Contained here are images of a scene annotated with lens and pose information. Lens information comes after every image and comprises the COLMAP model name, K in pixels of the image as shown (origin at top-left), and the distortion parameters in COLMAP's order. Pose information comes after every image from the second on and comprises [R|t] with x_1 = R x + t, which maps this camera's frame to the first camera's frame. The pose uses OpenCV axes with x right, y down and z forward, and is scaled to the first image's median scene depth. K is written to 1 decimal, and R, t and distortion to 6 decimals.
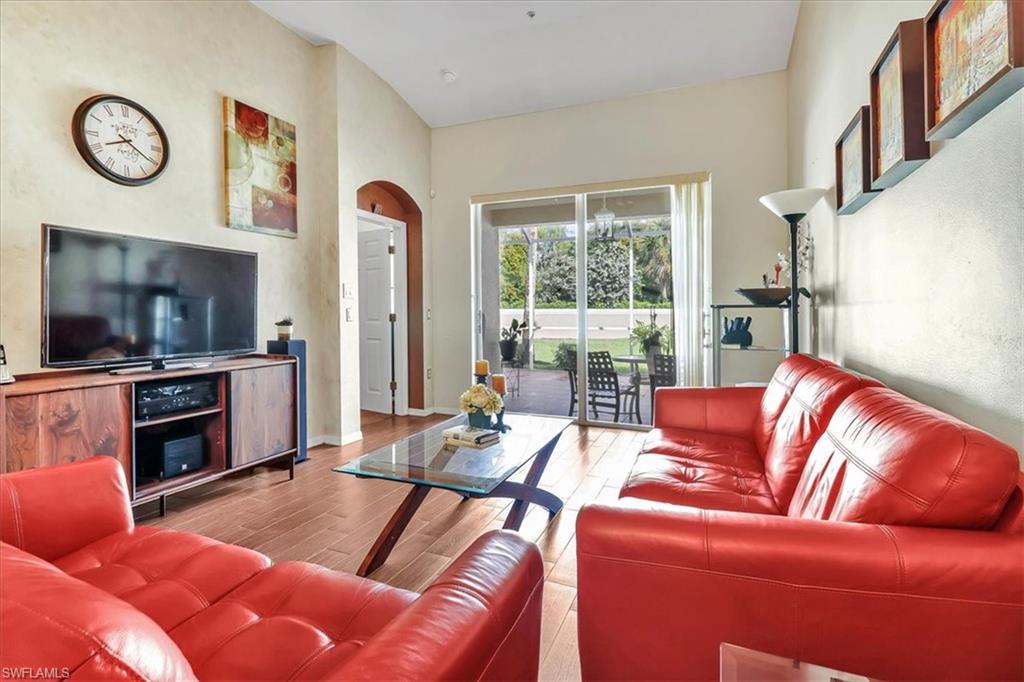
lens RADIAL K [[498.0, 0, 515.5], [0, 498.0, 300.2], [0, 0, 1]] dist [0.003347, 0.000321]
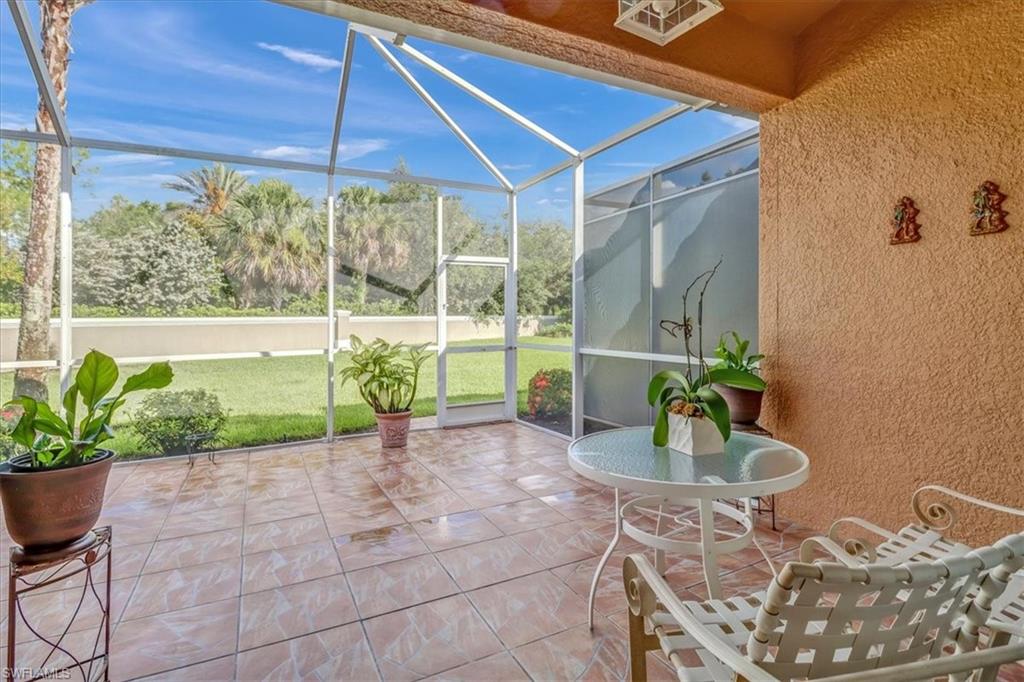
lens RADIAL K [[498.0, 0, 515.5], [0, 498.0, 300.2], [0, 0, 1]] dist [0.003347, 0.000321]
pose [[0.658669, 0.013338, 0.752315, -0.012938], [0.000142, 0.999841, -0.017851, 0.006067], [-0.752433, 0.011865, 0.658562, 0.206378]]
